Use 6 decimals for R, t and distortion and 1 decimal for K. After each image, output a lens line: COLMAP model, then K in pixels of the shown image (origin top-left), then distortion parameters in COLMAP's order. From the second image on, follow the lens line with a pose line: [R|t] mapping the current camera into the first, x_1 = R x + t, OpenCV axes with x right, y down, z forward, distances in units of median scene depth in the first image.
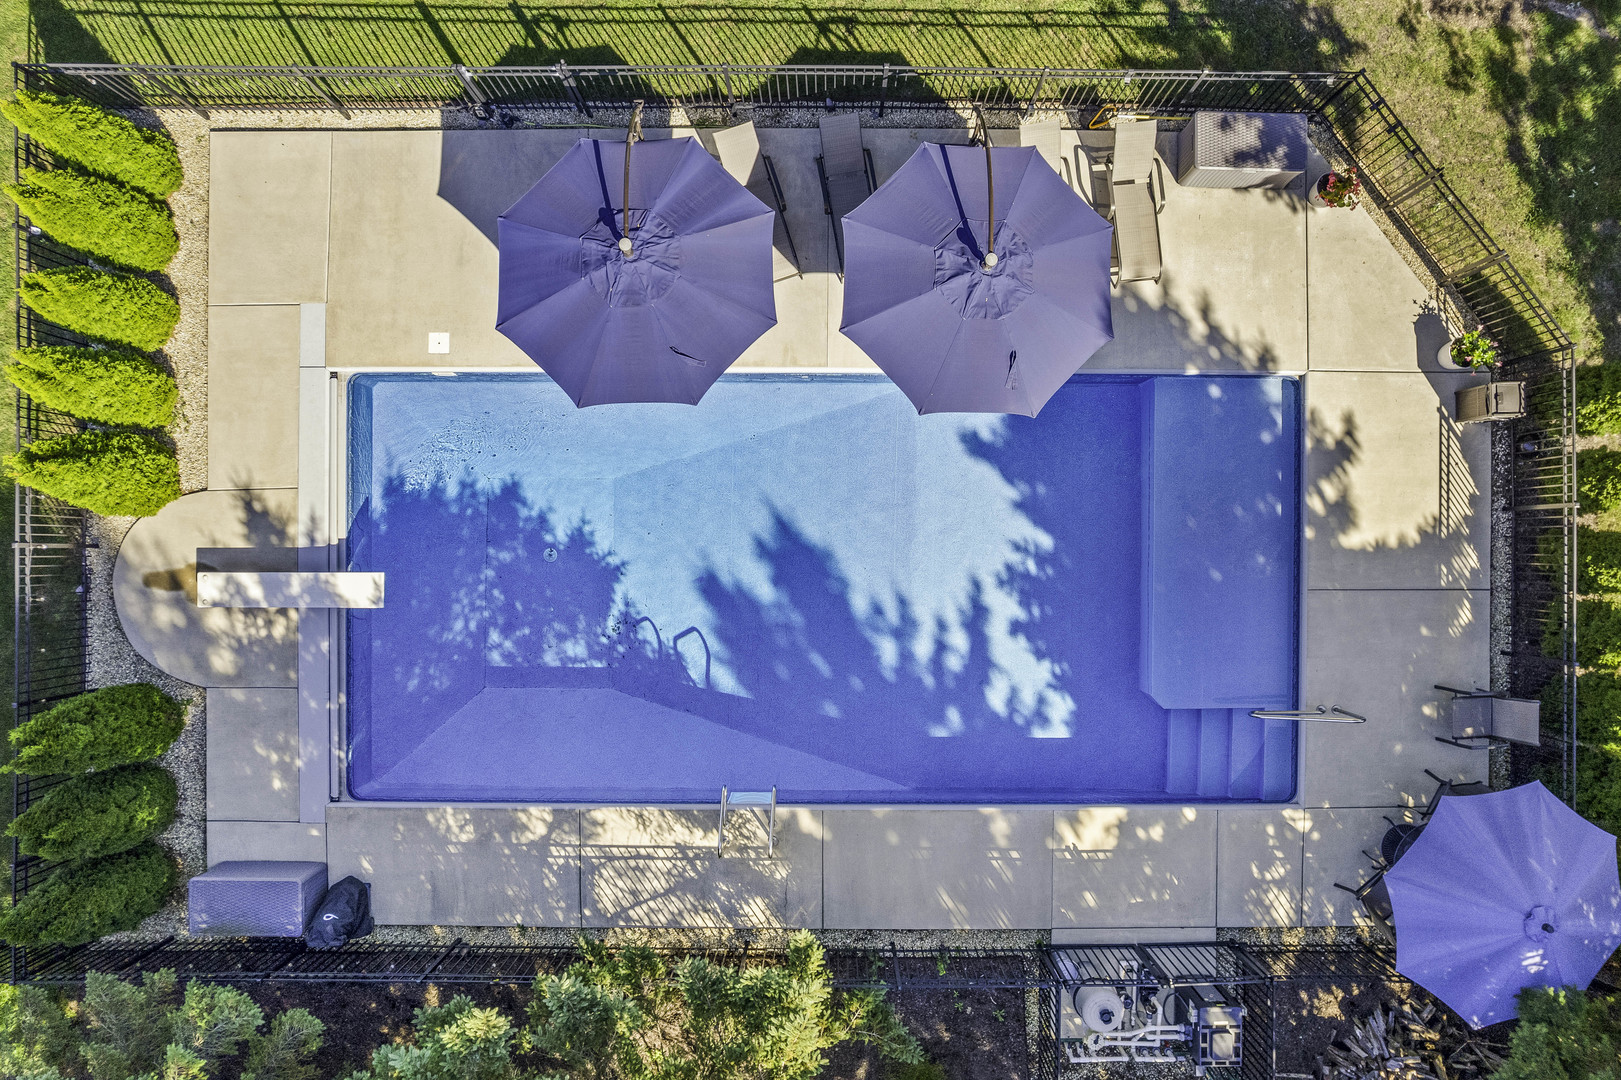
lens RADIAL K [[643.9, 0, 810.5], [0, 643.9, 540.0], [0, 0, 1]] dist [-0.015767, 0.000042]
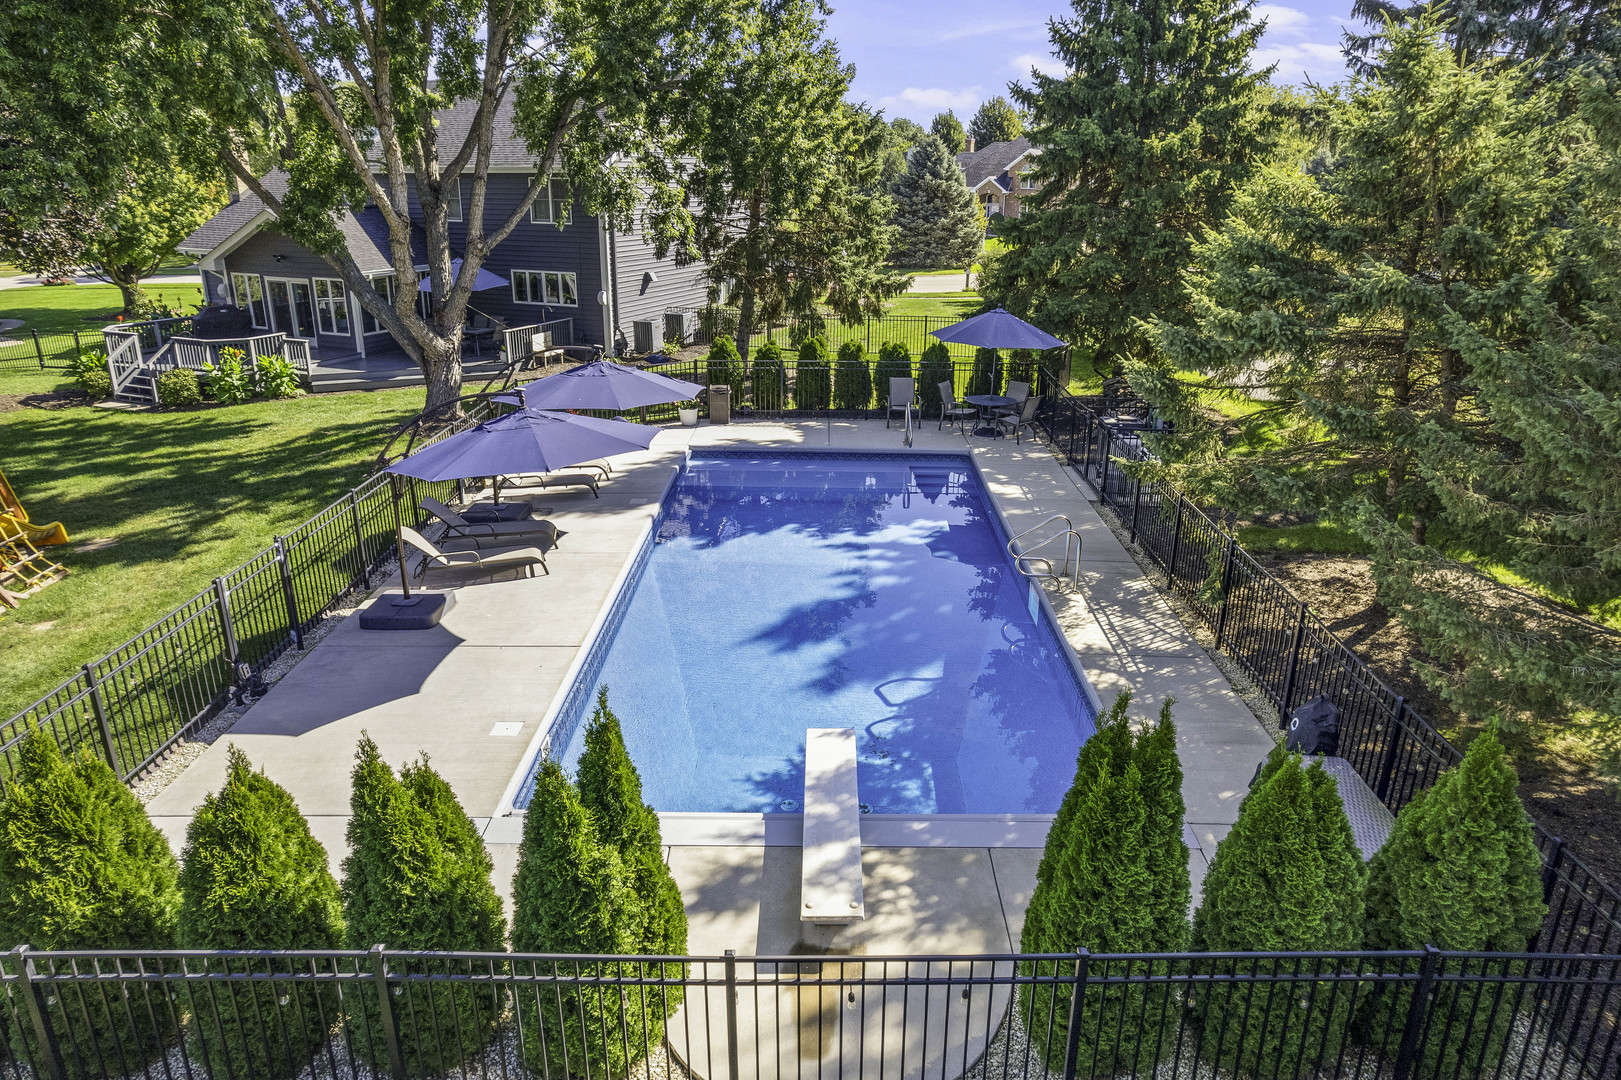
lens RADIAL K [[1056.6, 0, 810.5], [0, 1056.6, 540.0], [0, 0, 1]] dist [-0.083591, 0.082229]
pose [[0.009995, -0.338470, 0.940924, -1.654567], [0.999667, 0.025768, -0.001350, 0.050397], [-0.023789, 0.940624, 0.338615, 0.364509]]
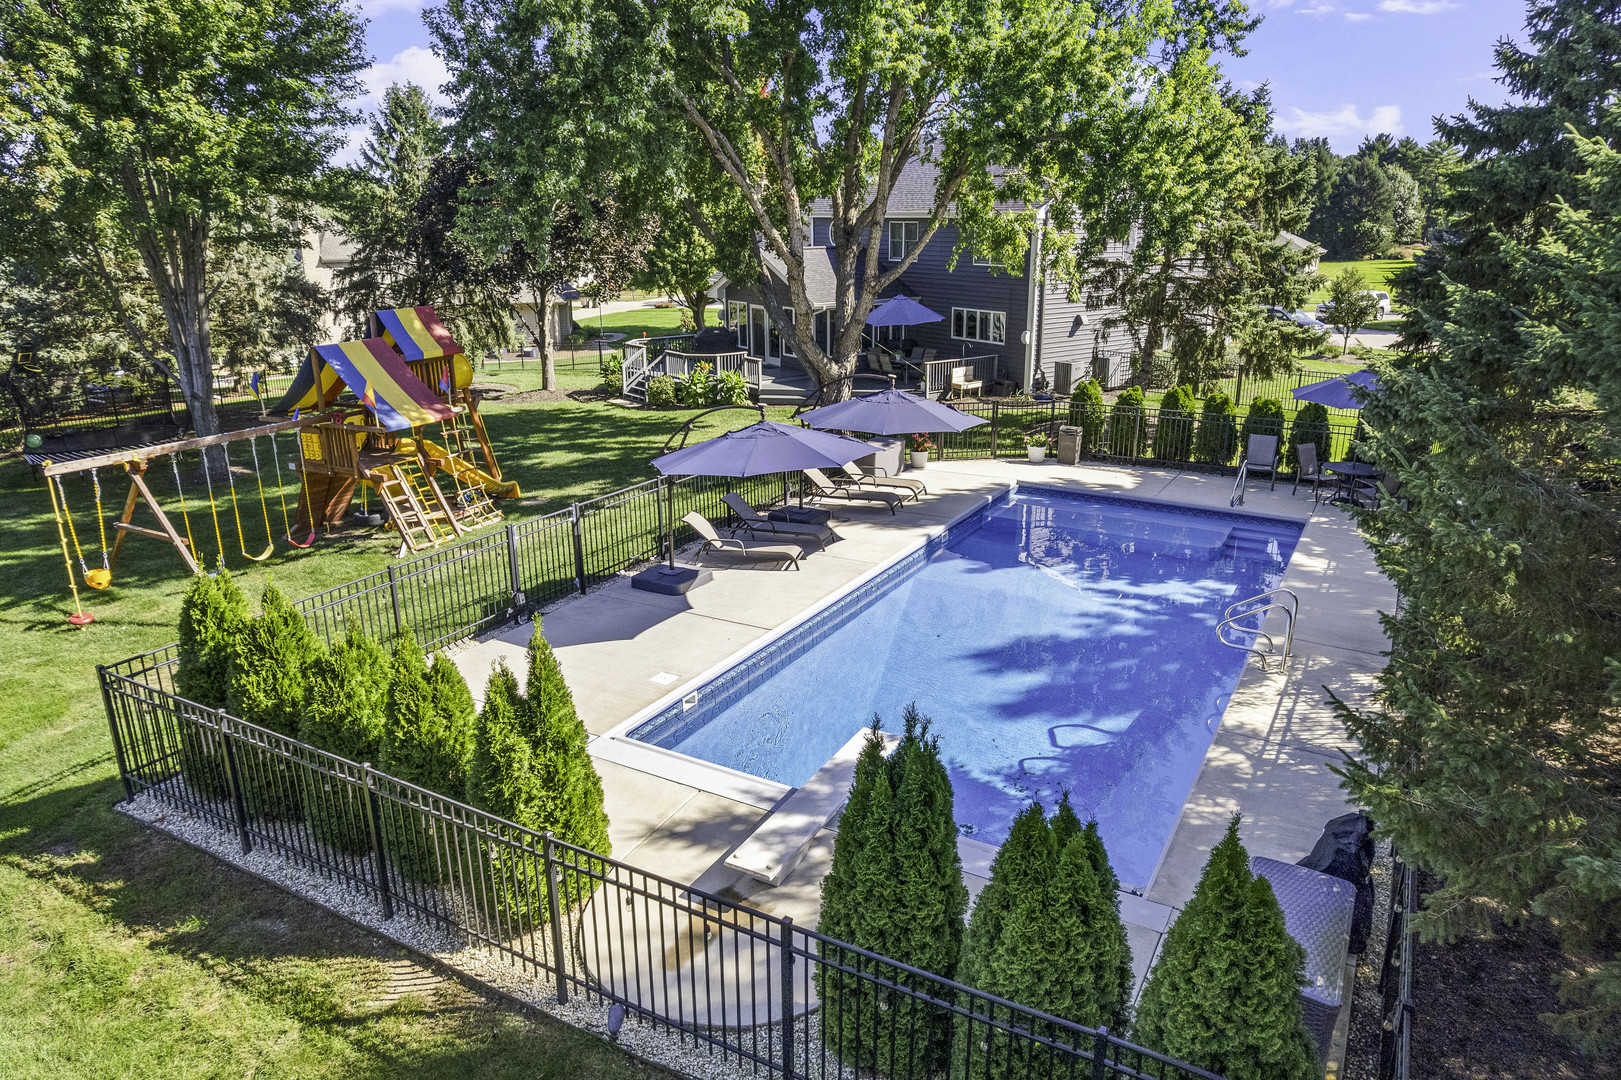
lens RADIAL K [[1048.0, 0, 810.5], [0, 1048.0, 540.0], [0, 0, 1]] dist [-0.066167, -0.000494]
pose [[0.498853, -0.267119, 0.824495, -1.640060], [0.866671, 0.159357, -0.472743, 0.549222], [-0.005110, 0.950396, 0.311000, 0.351462]]
